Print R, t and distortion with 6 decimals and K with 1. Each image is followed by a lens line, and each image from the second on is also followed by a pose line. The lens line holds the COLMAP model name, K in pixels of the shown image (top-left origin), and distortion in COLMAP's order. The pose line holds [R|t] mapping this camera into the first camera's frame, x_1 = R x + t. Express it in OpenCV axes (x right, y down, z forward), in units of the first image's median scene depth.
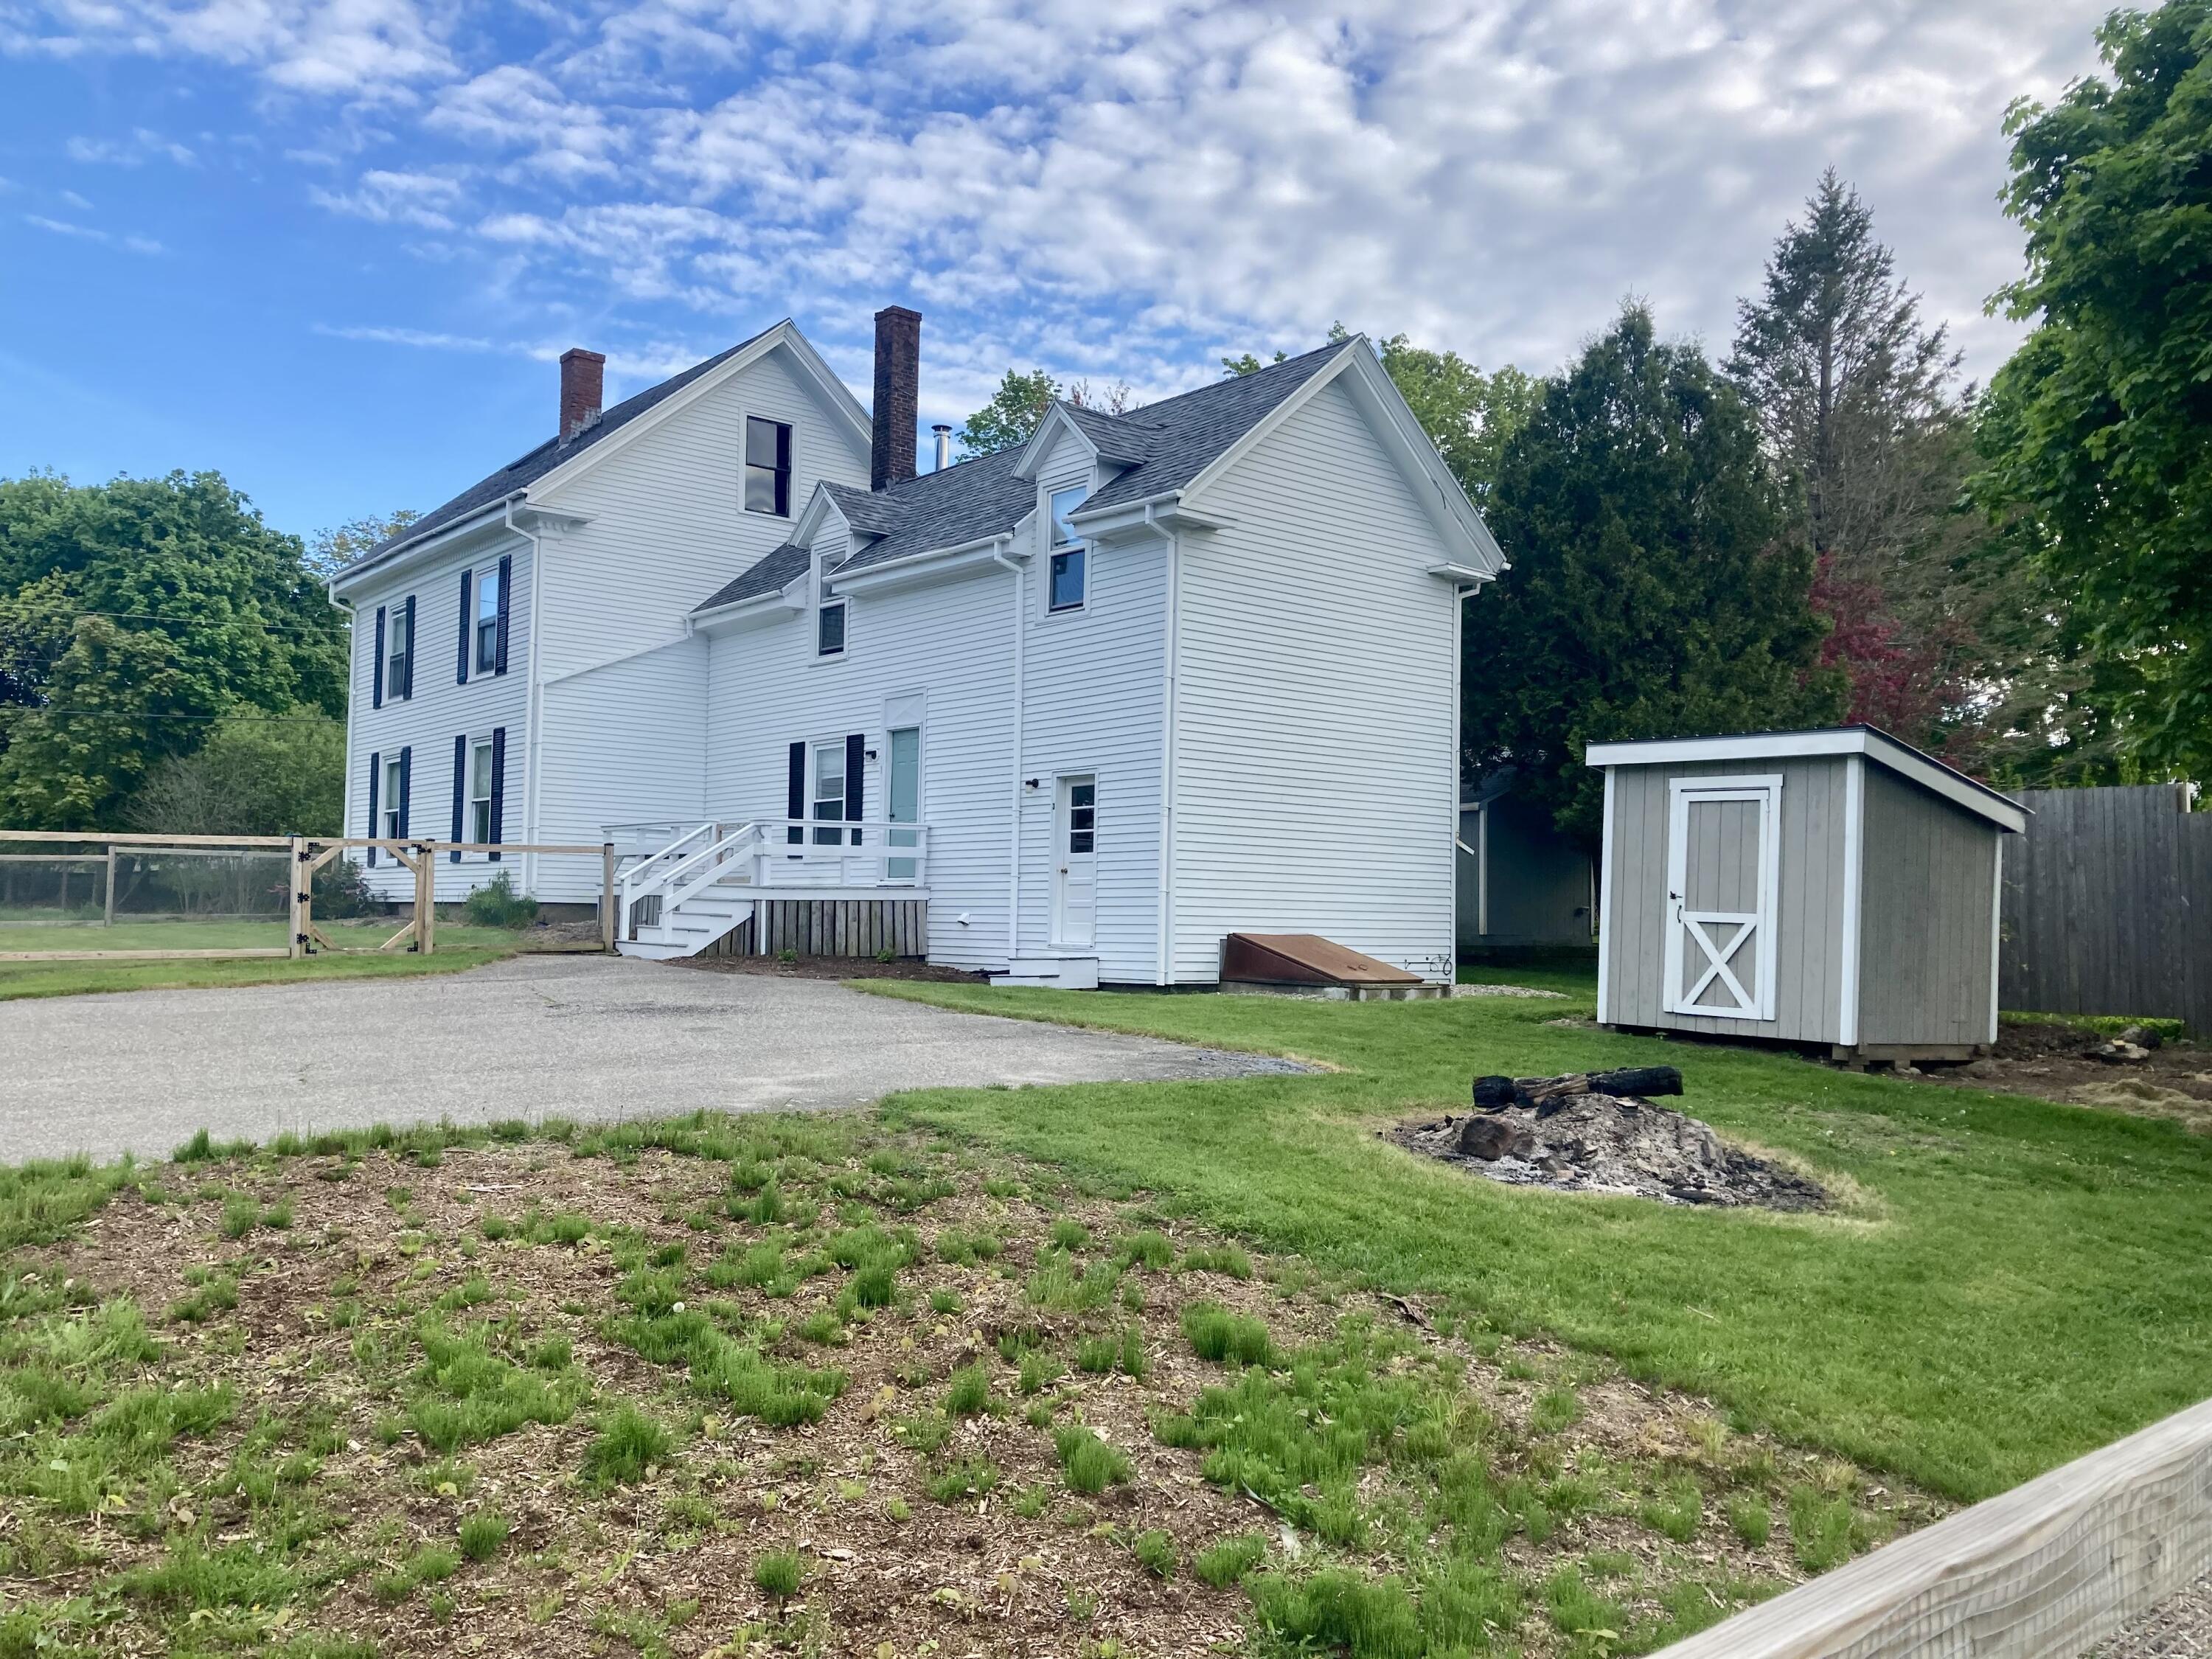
lens RADIAL K [[1807.1, 0, 1128.4], [0, 1807.1, 823.1], [0, 0, 1]] dist [0.016377, -0.008723]
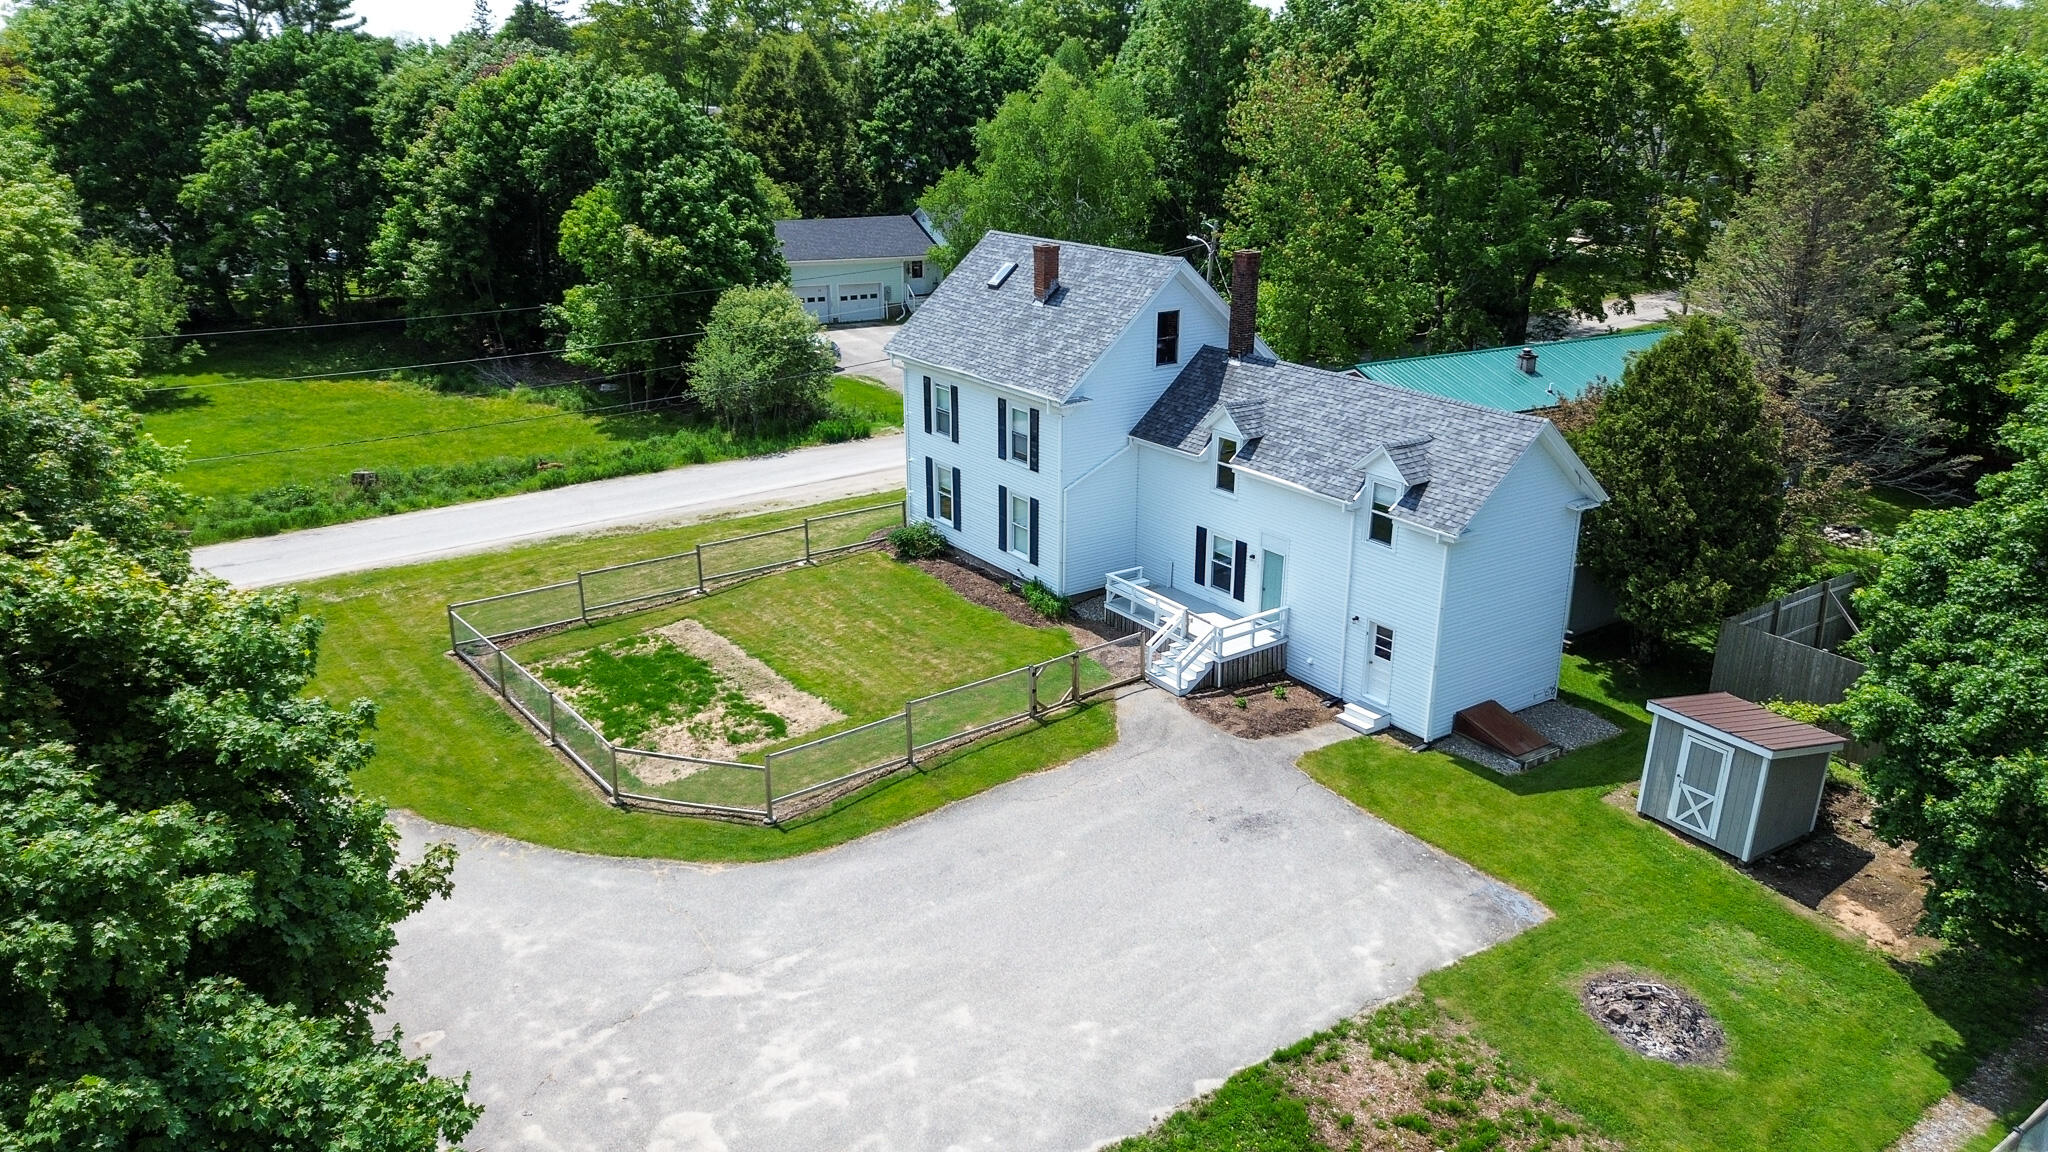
lens RADIAL K [[1450.8, 0, 1026.8], [0, 1450.8, 573.8], [0, 0, 1]] dist [0.057048, -0.056325]
pose [[0.995824, 0.009678, -0.090779, -0.242457], [0.025357, 0.925916, 0.376878, -0.617645], [0.087701, -0.377606, 0.921804, -0.474837]]
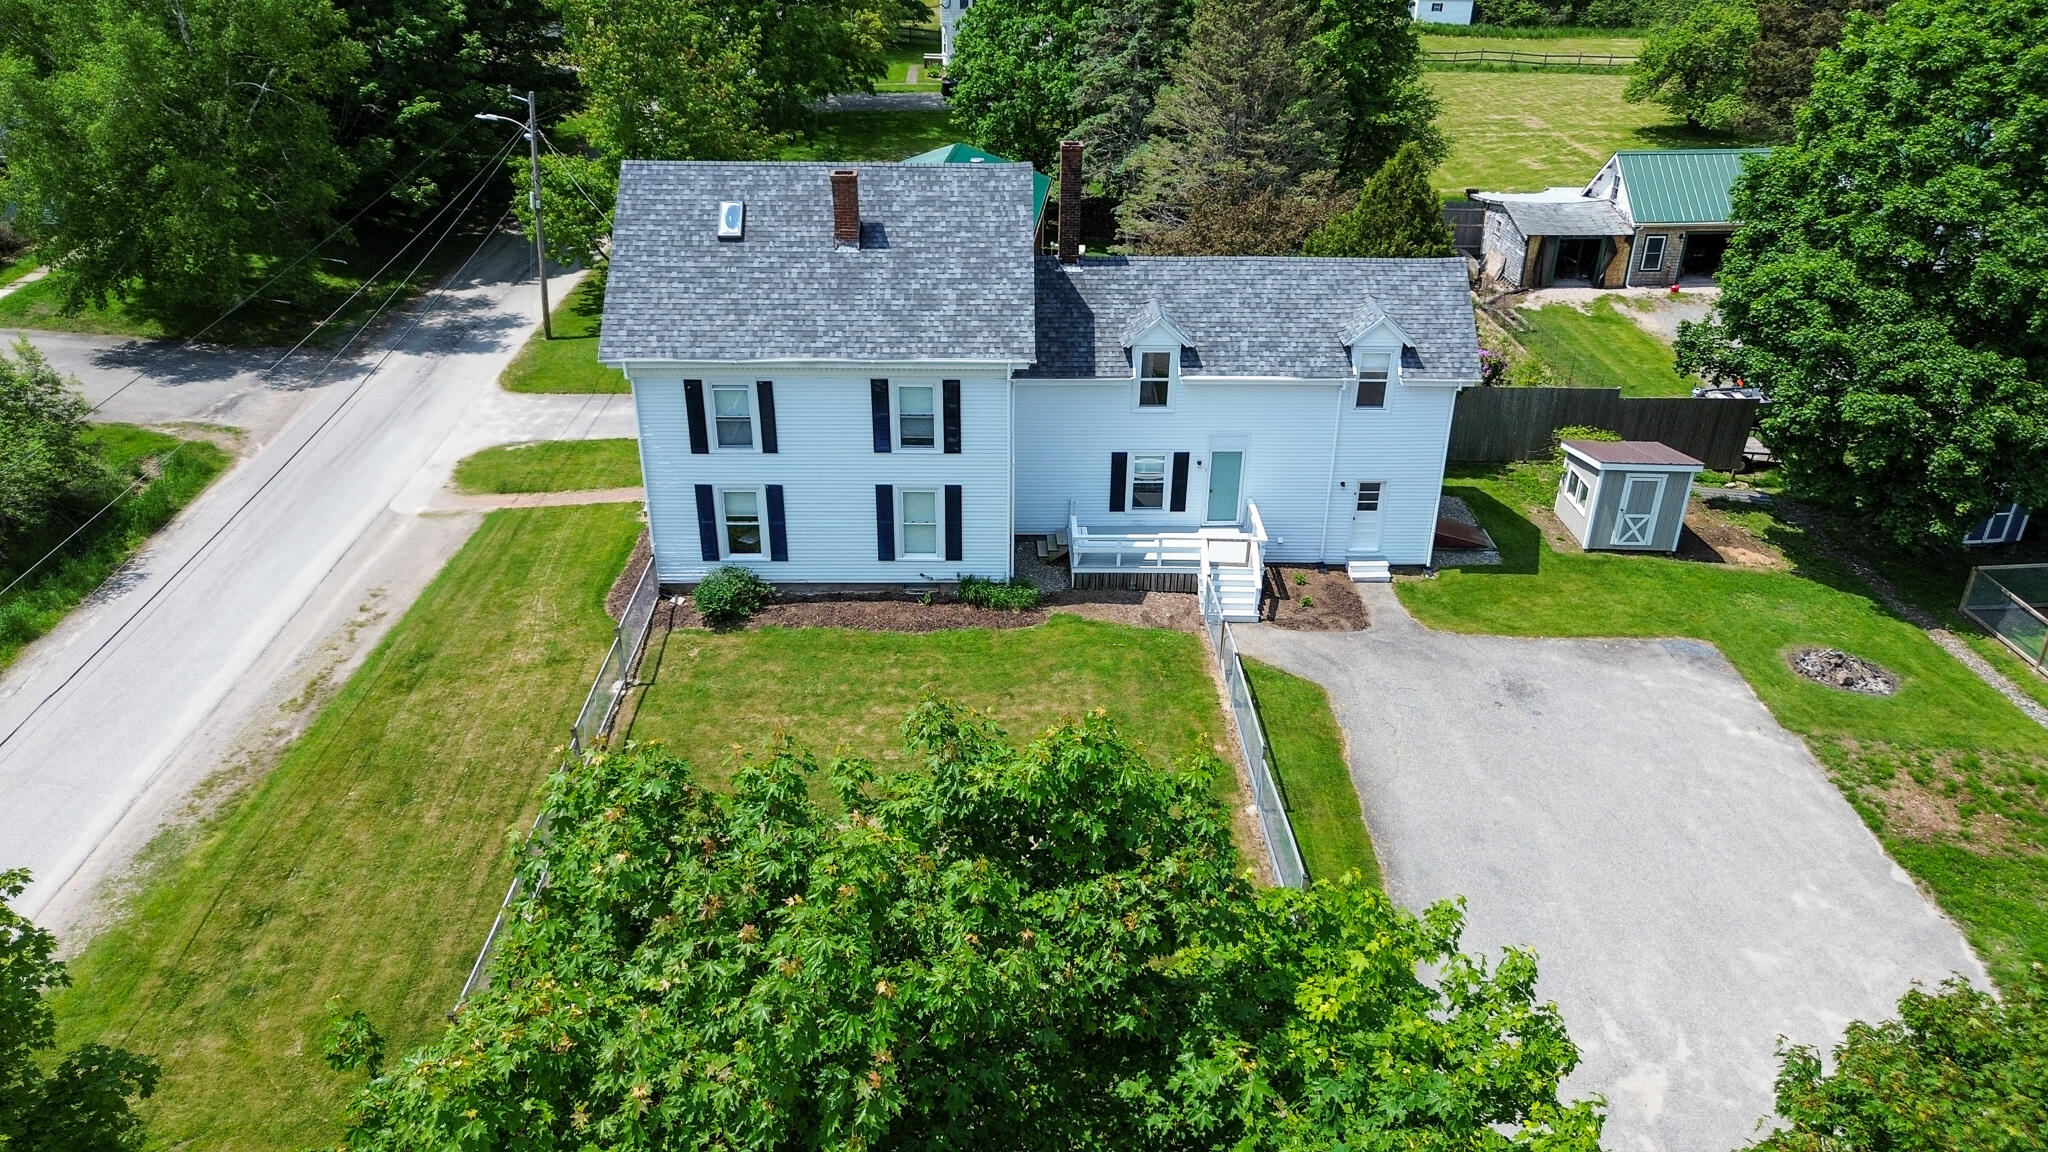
lens RADIAL K [[1450.8, 0, 1013.3], [0, 1450.8, 581.3], [0, 0, 1]] dist [0.057048, -0.056325]
pose [[0.628018, -0.375860, 0.681412, -1.342990], [-0.041181, 0.858349, 0.511411, -0.699613], [-0.777108, -0.349237, 0.523581, 0.311444]]
